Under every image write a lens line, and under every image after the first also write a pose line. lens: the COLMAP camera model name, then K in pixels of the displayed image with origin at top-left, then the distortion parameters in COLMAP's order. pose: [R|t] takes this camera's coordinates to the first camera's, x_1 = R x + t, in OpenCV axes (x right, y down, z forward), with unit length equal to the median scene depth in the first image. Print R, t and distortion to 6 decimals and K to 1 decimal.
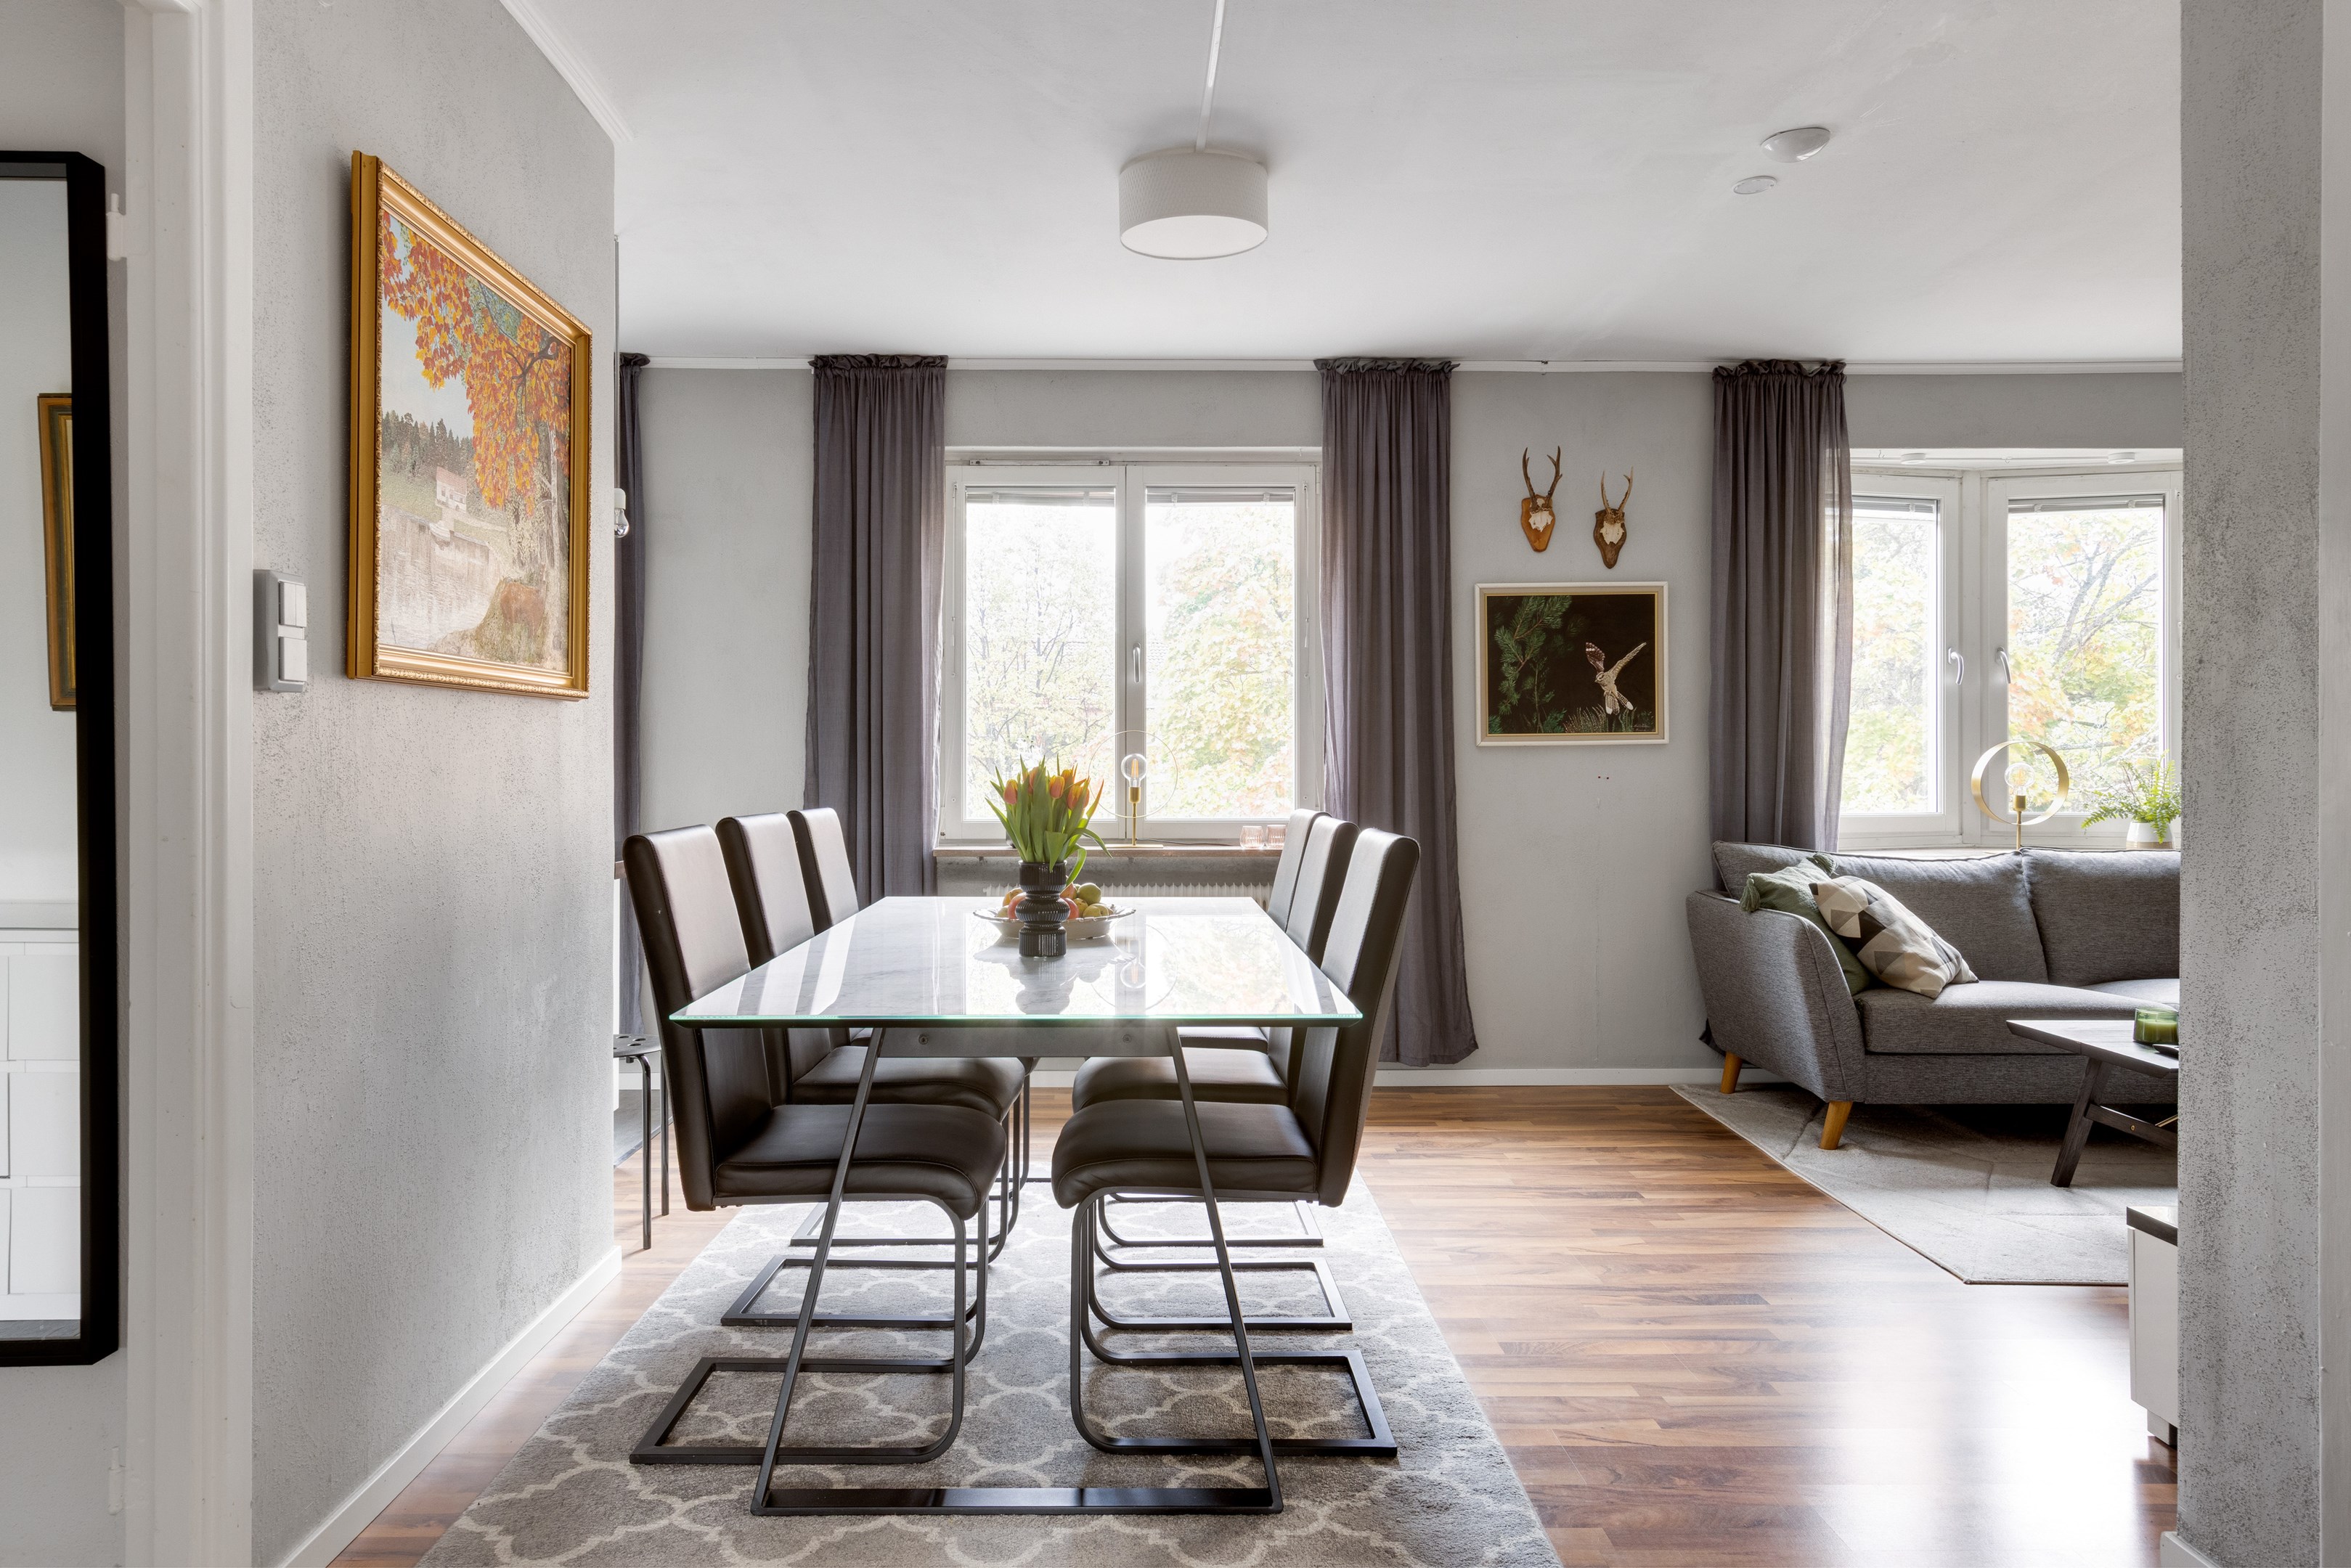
lens RADIAL K [[1513.3, 0, 1164.6], [0, 1513.3, 783.9], [0, 0, 1]] dist [0.031080, 0.006470]
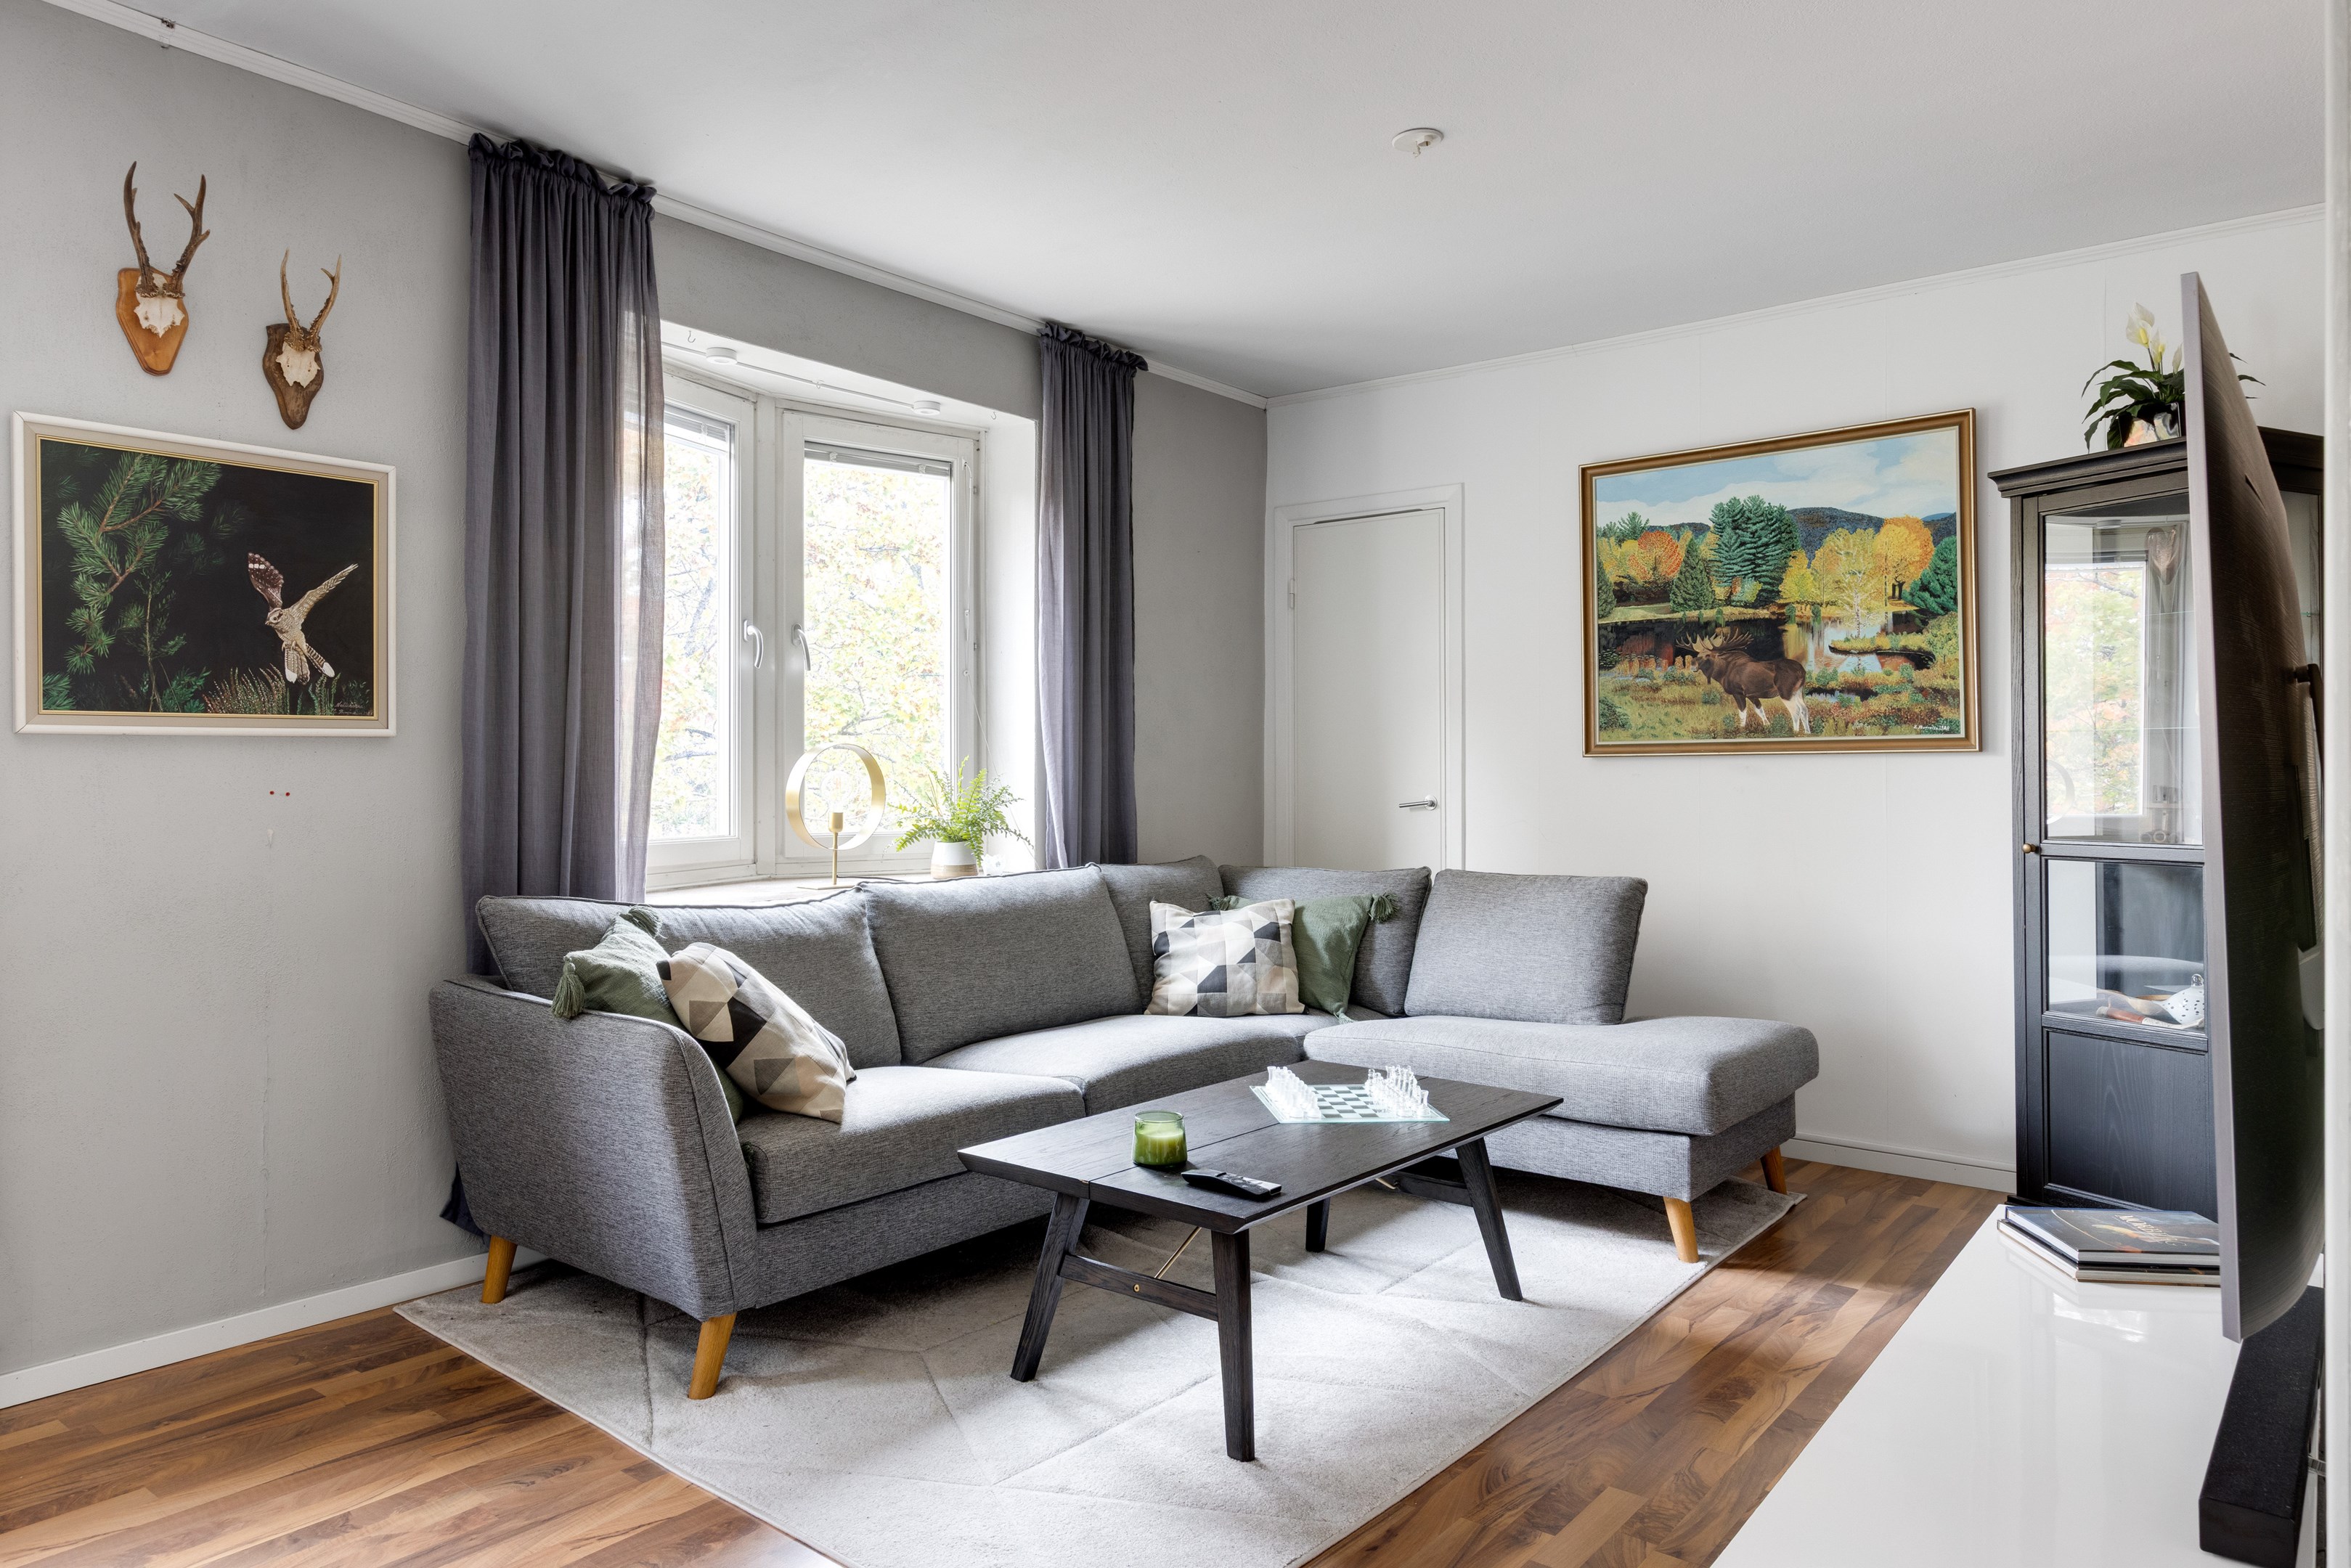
lens RADIAL K [[1512.7, 0, 1090.4], [0, 1512.7, 765.4], [0, 0, 1]] dist [0.005966, -0.002743]
pose [[0.659847, 0.006950, 0.751368, 0.063329], [0.002011, 0.999937, -0.011016, -0.007862], [-0.751397, 0.008780, 0.659792, 0.400482]]
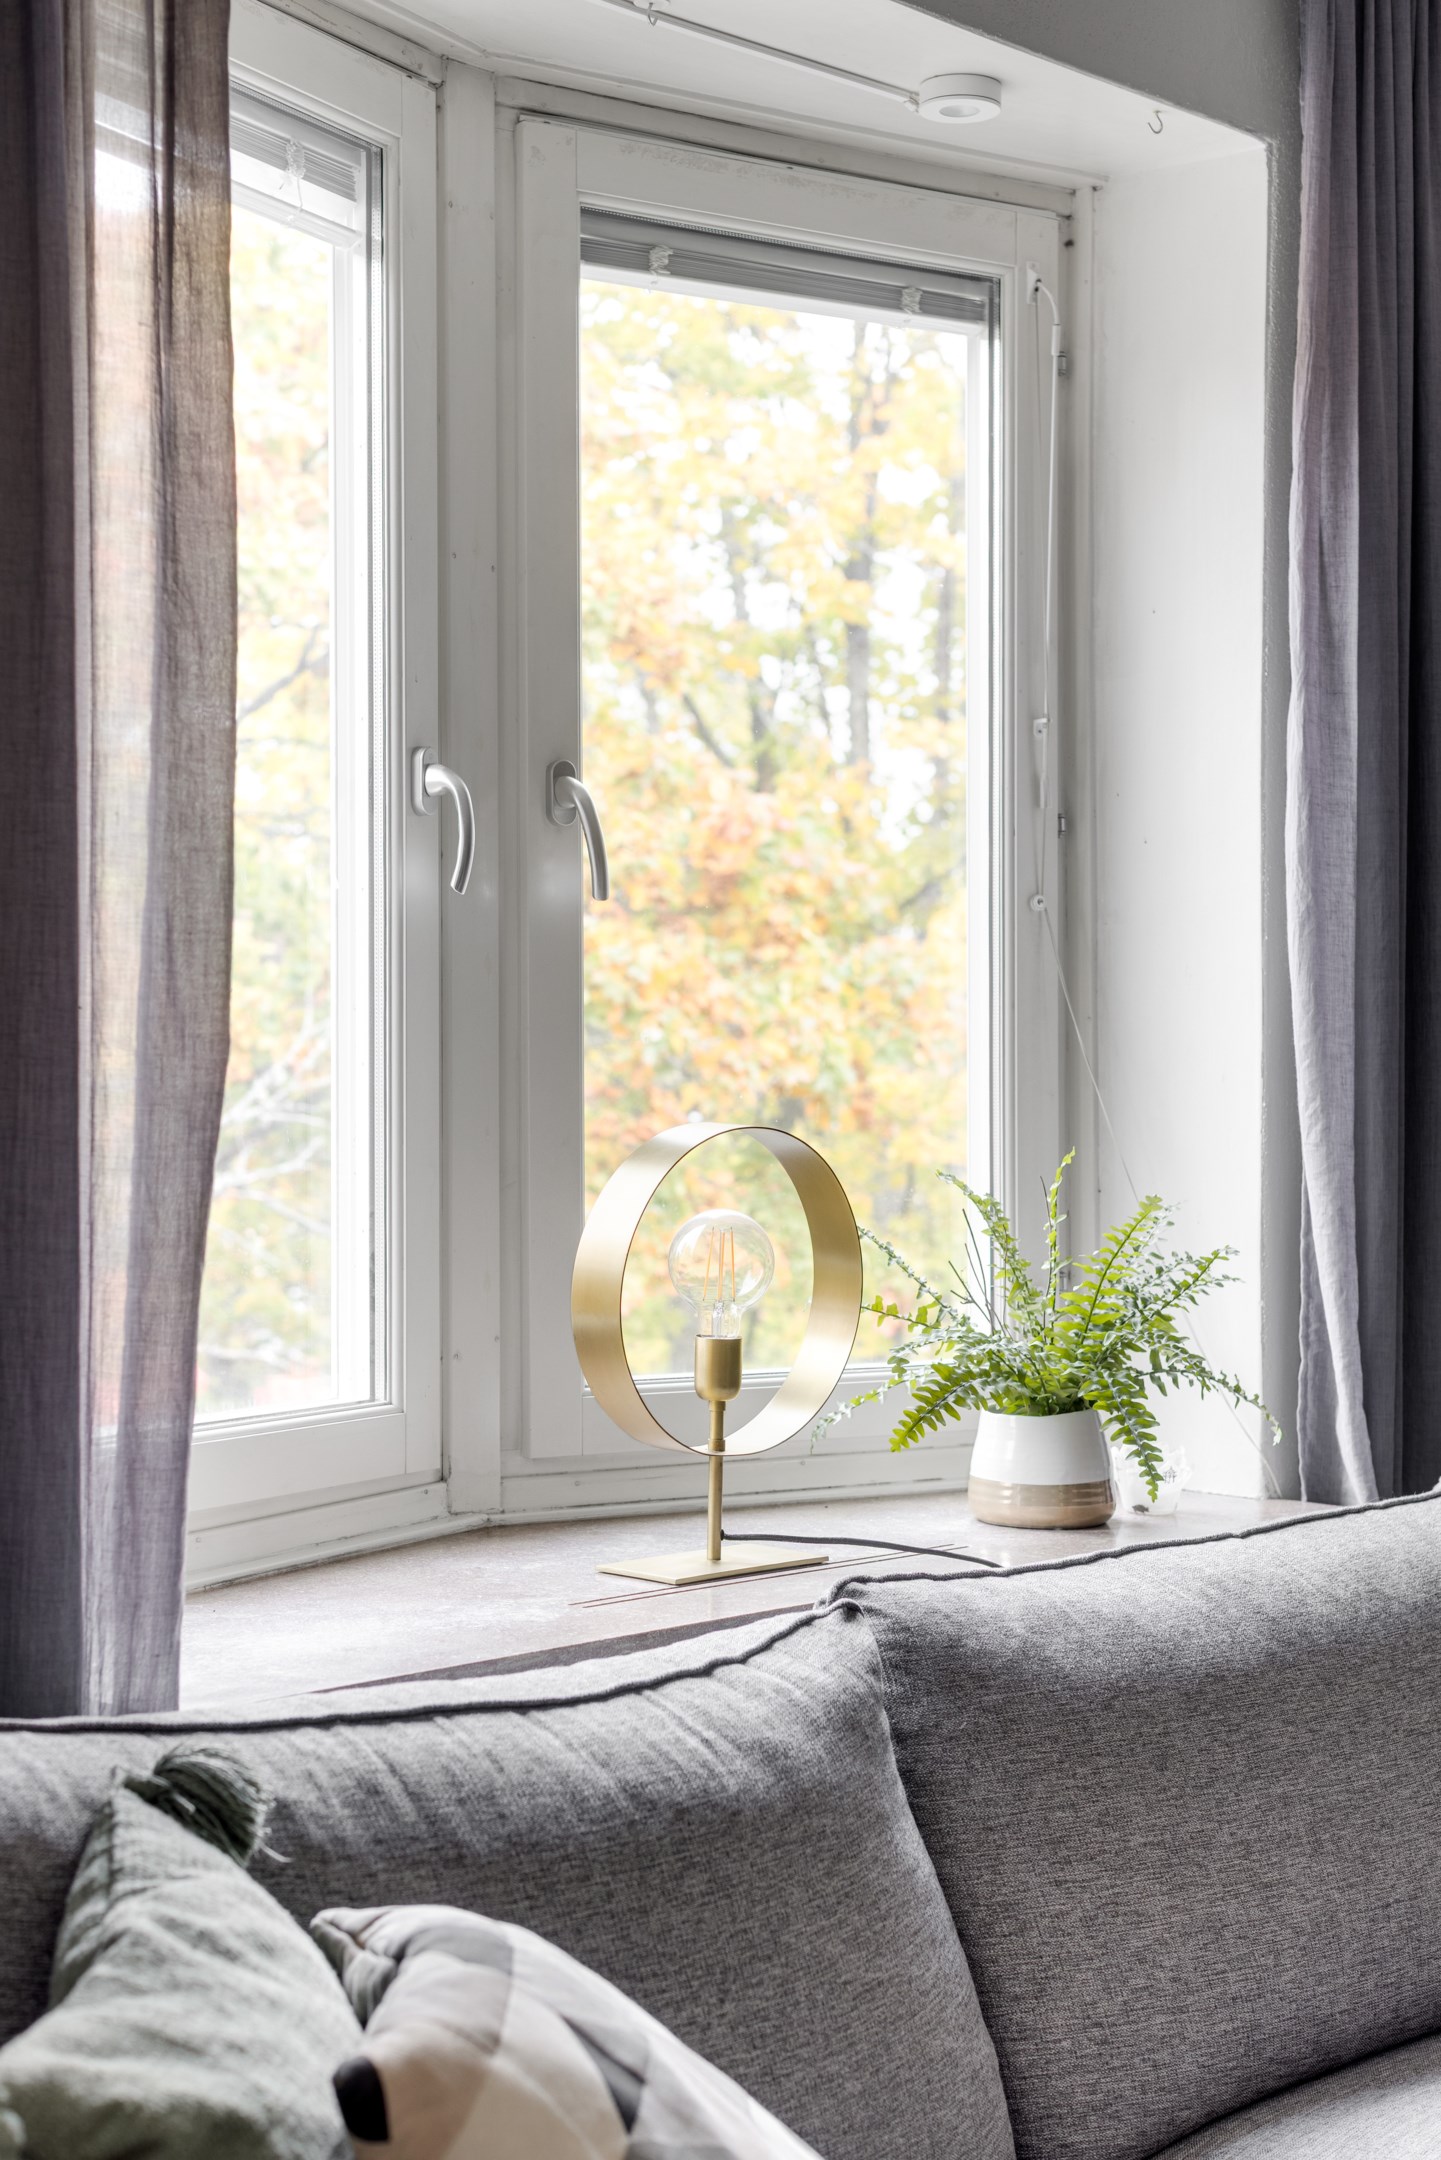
lens RADIAL K [[3151.4, 0, 807.4], [0, 3151.4, 1043.4], [0, 0, 1]] dist [0.090011, 0.000000]
pose [[0.673973, 0.012465, 0.738651, 0.187819], [0.011771, 0.999550, -0.027607, -0.027385], [-0.738662, 0.027301, 0.673523, 0.654428]]
